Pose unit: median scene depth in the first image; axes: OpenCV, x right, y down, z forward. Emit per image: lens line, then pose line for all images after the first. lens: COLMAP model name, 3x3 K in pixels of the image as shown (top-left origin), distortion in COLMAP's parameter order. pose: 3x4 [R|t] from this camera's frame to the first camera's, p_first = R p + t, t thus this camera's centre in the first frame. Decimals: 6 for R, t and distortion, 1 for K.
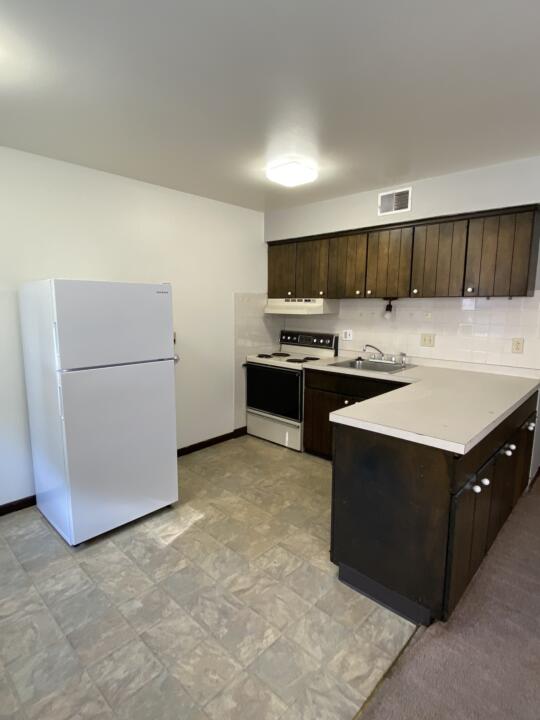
lens RADIAL K [[376.4, 0, 269.7], [0, 376.4, 363.6], [0, 0, 1]] dist [0.014360, -0.002486]
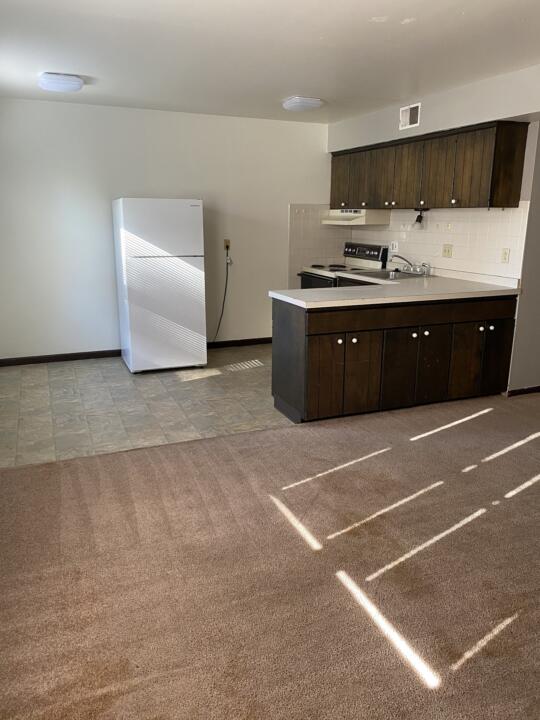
lens RADIAL K [[544.9, 0, 269.0], [0, 544.9, 359.2], [0, 0, 1]] dist [0.004953, -0.009632]
pose [[0.915061, 0.103096, -0.389915, 0.507756], [-0.064372, 0.991717, 0.111146, 0.082013], [0.398144, -0.076606, 0.914118, -0.484269]]
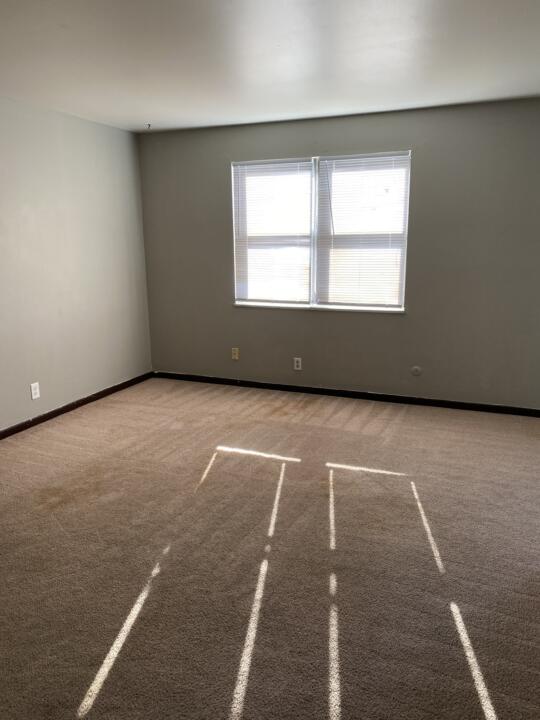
lens RADIAL K [[544.9, 0, 269.3], [0, 544.9, 359.5], [0, 0, 1]] dist [0.004953, -0.009632]
pose [[-0.929709, 0.086143, -0.358079, 0.877129], [-0.052001, 0.931817, 0.359183, -0.245738], [0.364605, 0.352556, -0.861839, 1.539028]]
